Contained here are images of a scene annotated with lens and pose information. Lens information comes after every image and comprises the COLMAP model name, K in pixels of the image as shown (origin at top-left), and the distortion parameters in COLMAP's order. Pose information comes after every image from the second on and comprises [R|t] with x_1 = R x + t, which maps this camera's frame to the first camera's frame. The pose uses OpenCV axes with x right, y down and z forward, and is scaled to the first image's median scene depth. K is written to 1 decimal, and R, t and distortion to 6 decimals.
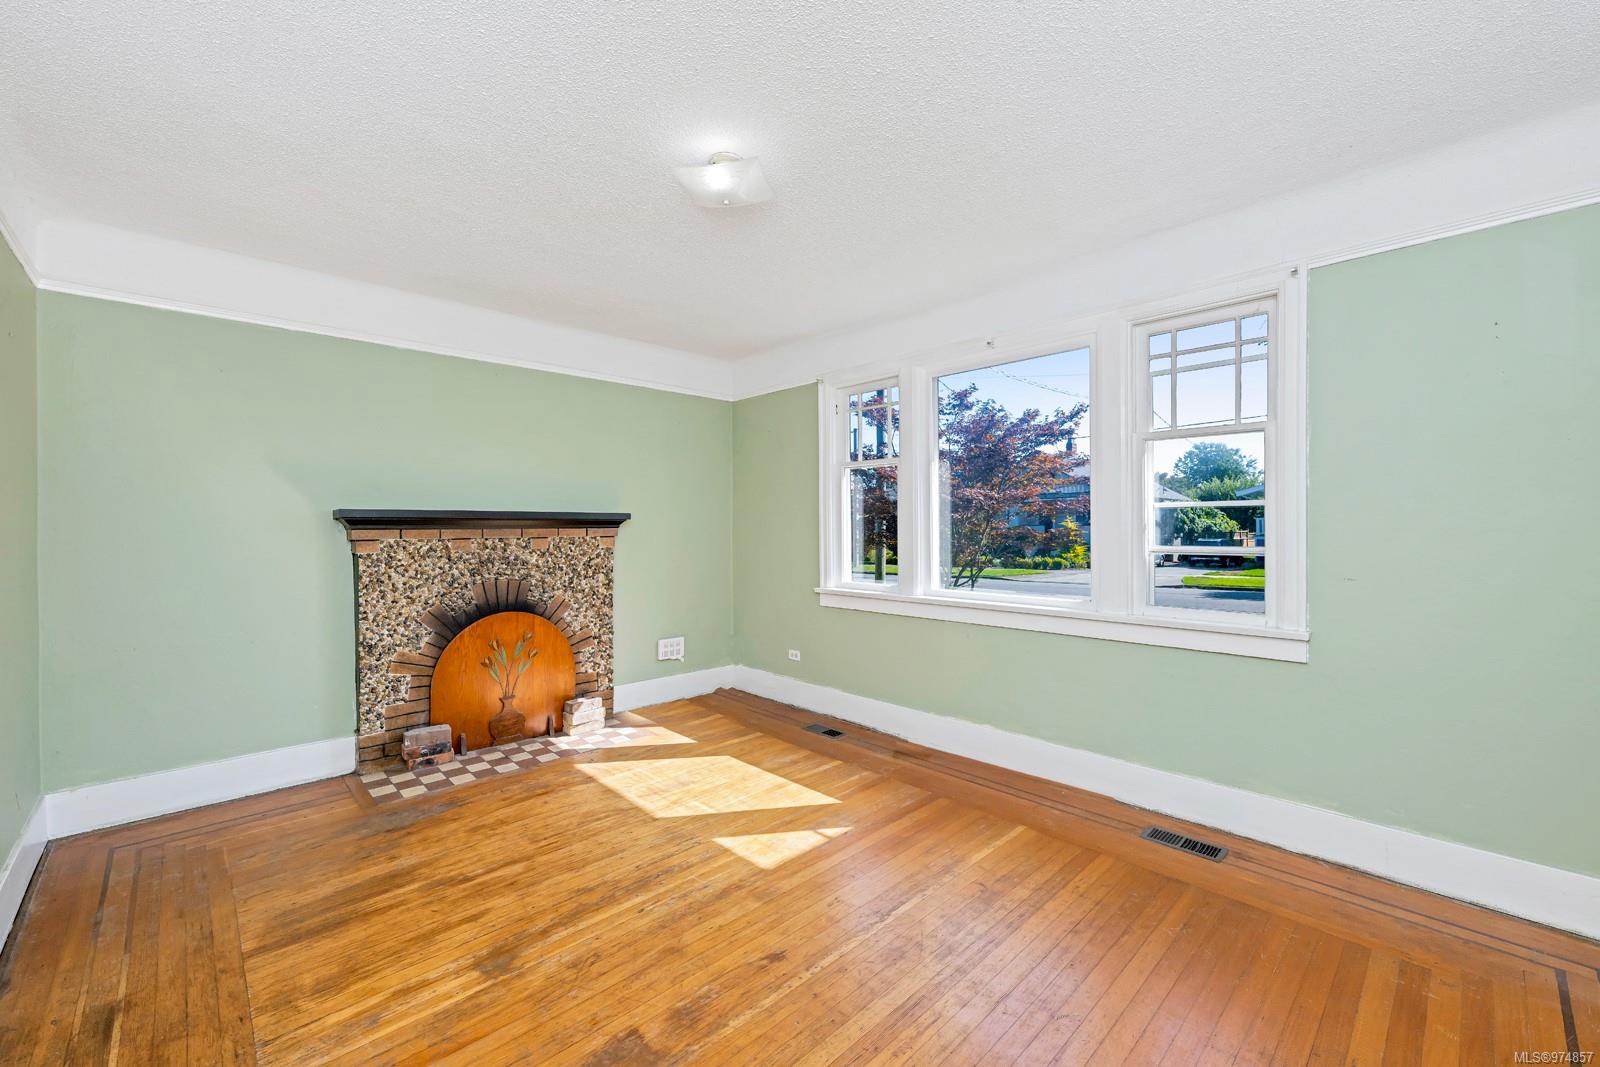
lens RADIAL K [[644.5, 0, 810.0], [0, 644.5, 517.7], [0, 0, 1]] dist [0.000119, -0.000010]
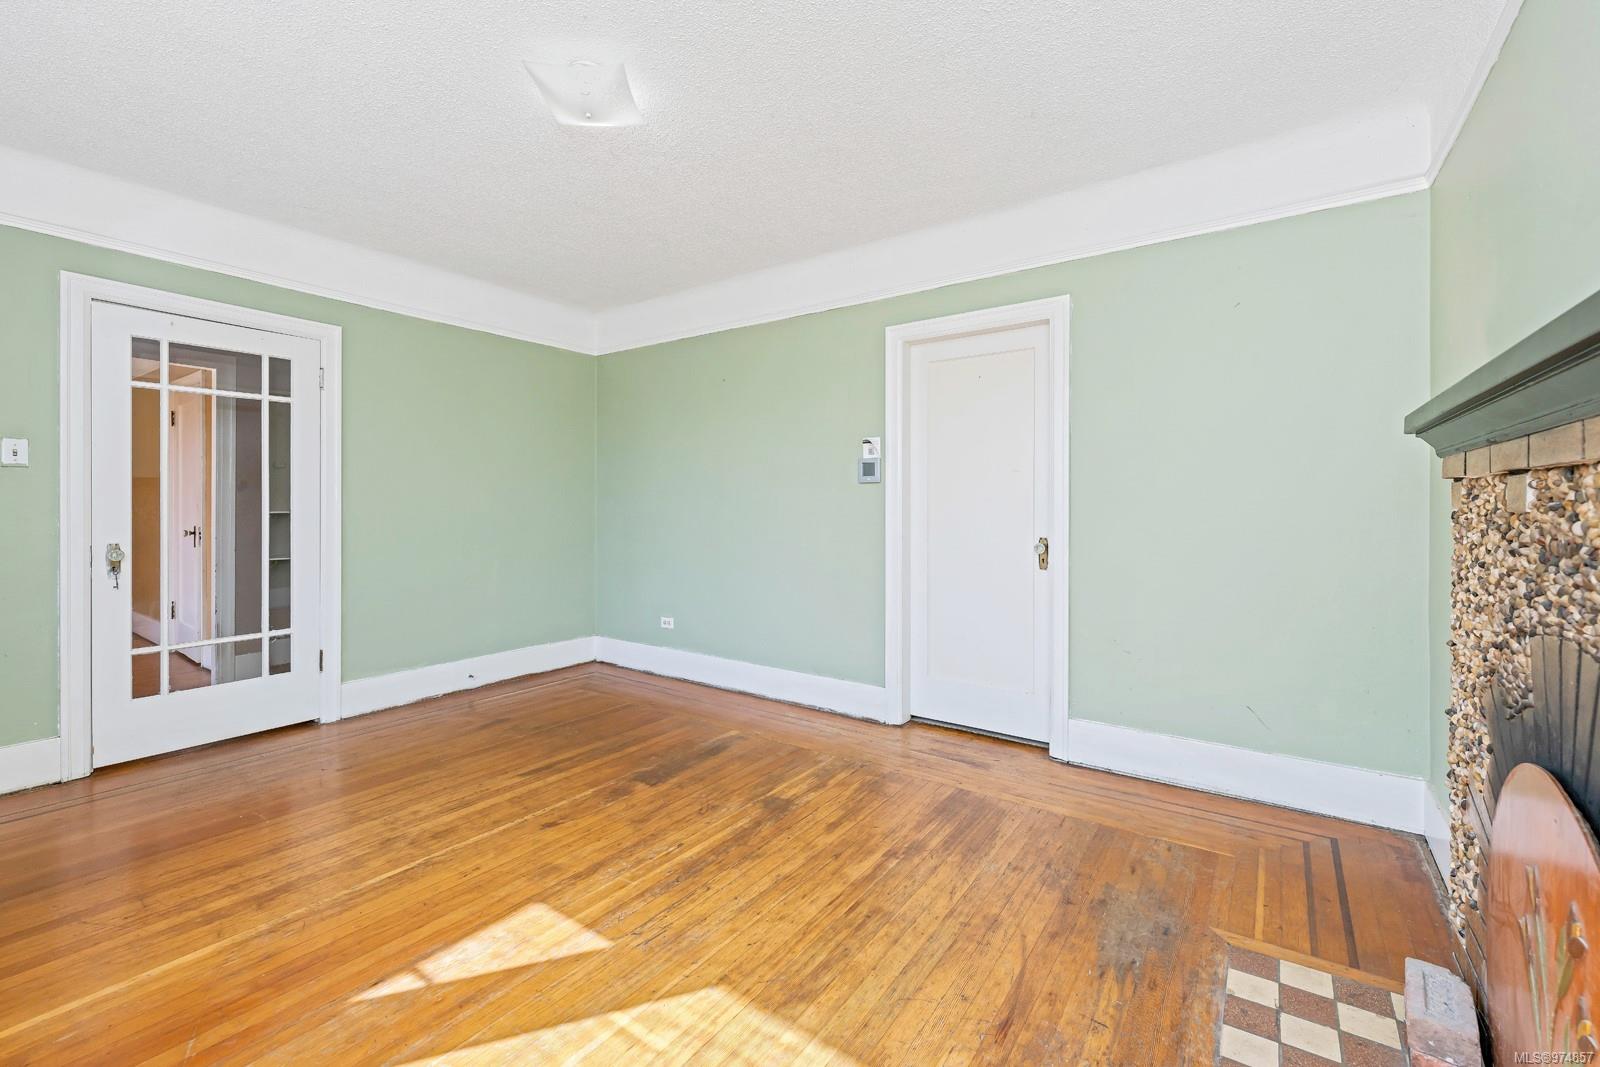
lens RADIAL K [[644.5, 0, 810.0], [0, 644.5, 517.7], [0, 0, 1]] dist [0.000119, -0.000010]
pose [[-0.981869, 0.006884, -0.189438, -0.254783], [0.005039, 0.999935, 0.010215, 0.077584], [0.189496, 0.009075, -0.981840, 1.886317]]
